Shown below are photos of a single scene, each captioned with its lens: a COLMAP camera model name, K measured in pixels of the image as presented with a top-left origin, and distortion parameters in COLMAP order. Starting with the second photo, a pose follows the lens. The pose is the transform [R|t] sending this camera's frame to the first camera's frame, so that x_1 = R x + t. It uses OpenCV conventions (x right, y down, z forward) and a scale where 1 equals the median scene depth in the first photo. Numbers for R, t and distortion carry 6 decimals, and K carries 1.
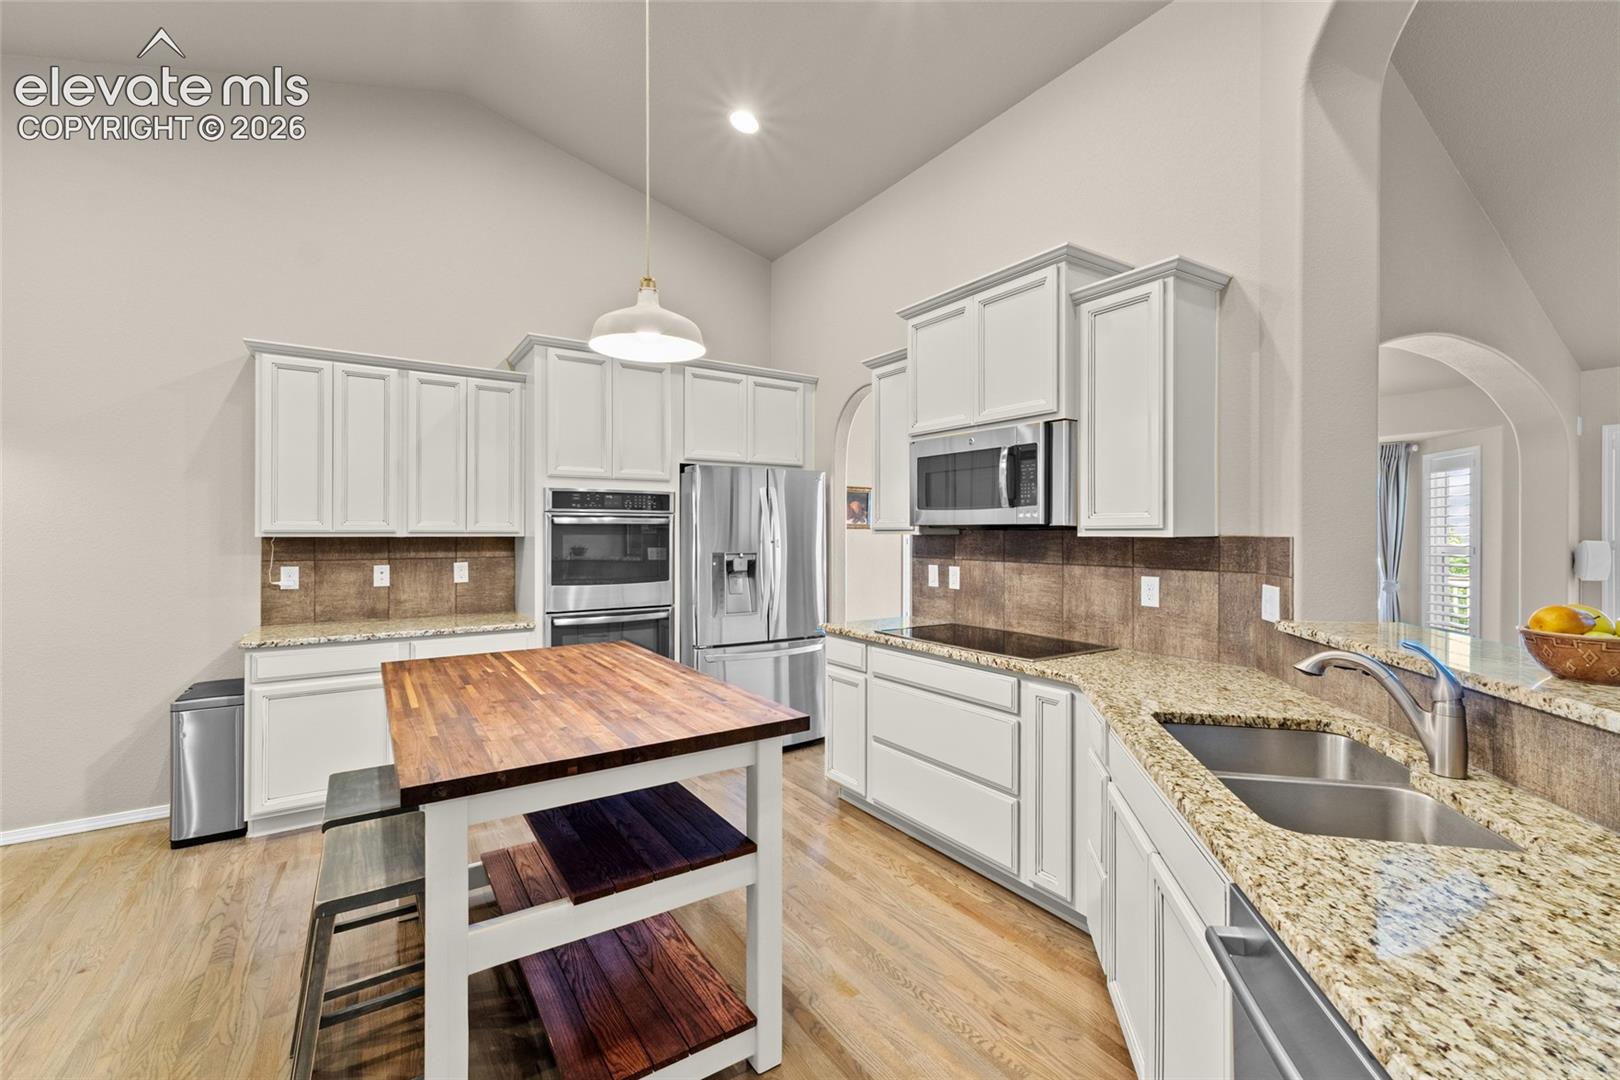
lens RADIAL K [[692.0, 0, 813.8], [0, 692.0, 532.9], [0, 0, 1]] dist [0.008628, 0.000904]
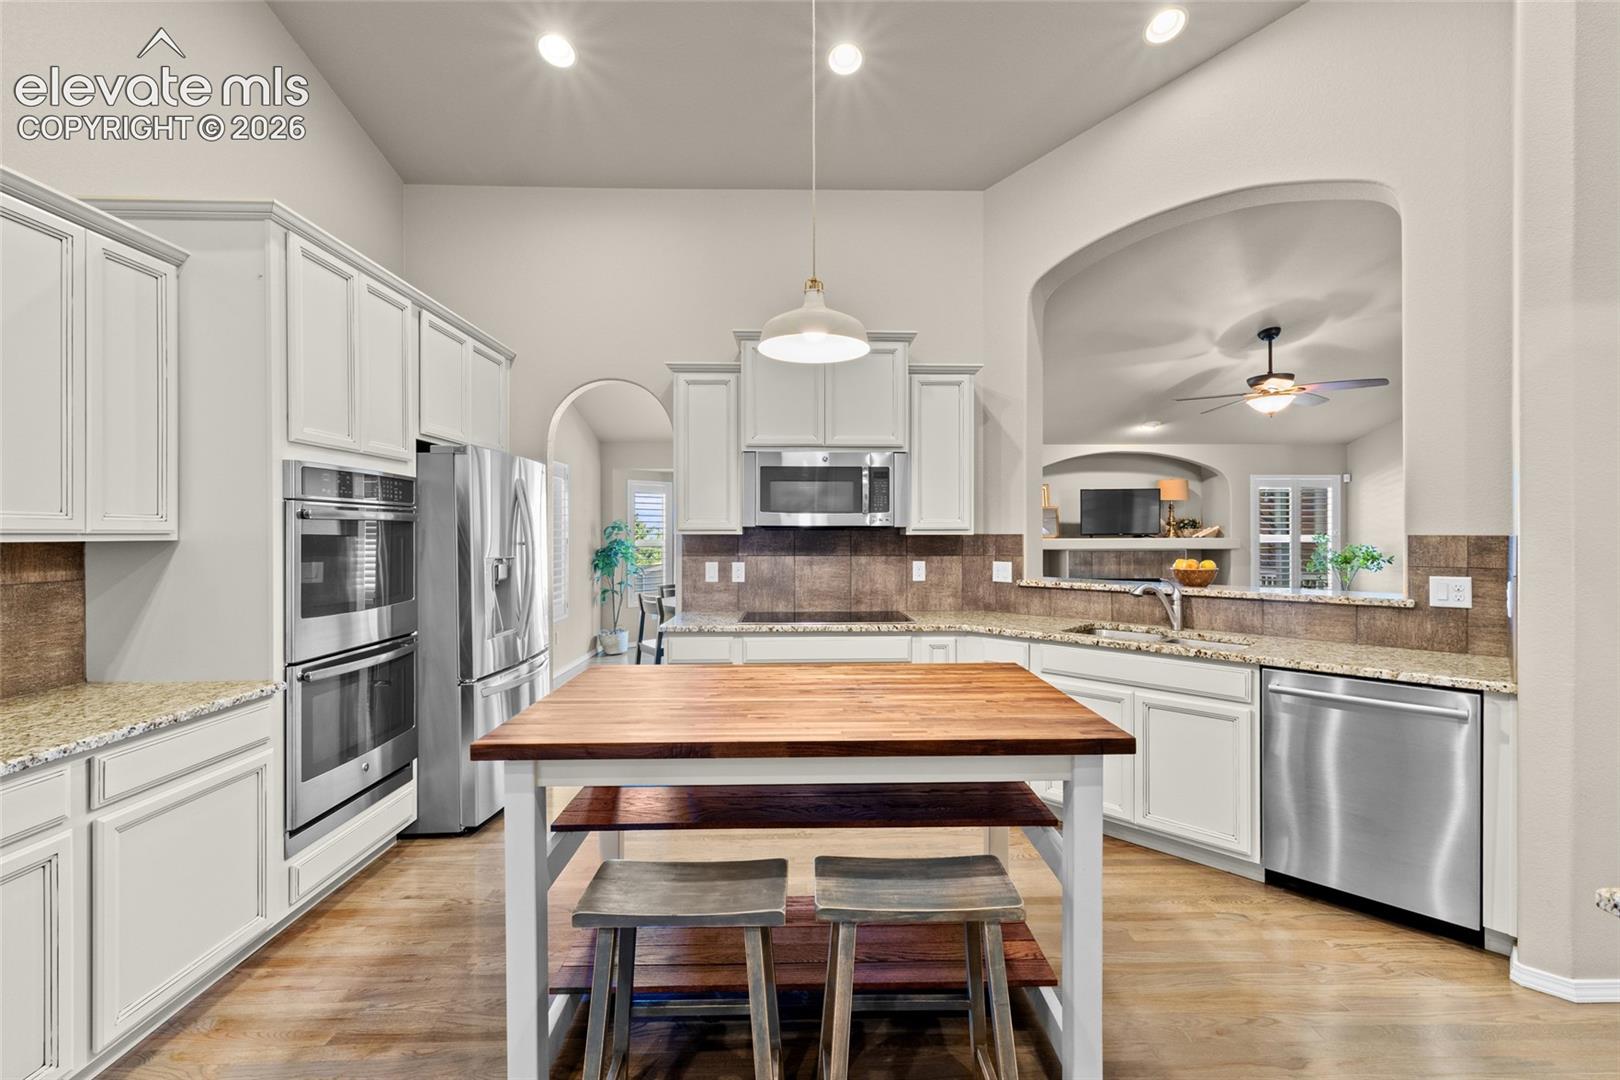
lens RADIAL K [[692.0, 0, 809.5], [0, 692.0, 532.4], [0, 0, 1]] dist [0.008628, 0.000904]
pose [[0.536161, -0.000765, 0.844115, -0.837369], [0.002998, 0.999995, -0.000998, 0.001010], [-0.844110, 0.003066, 0.536161, 0.356594]]
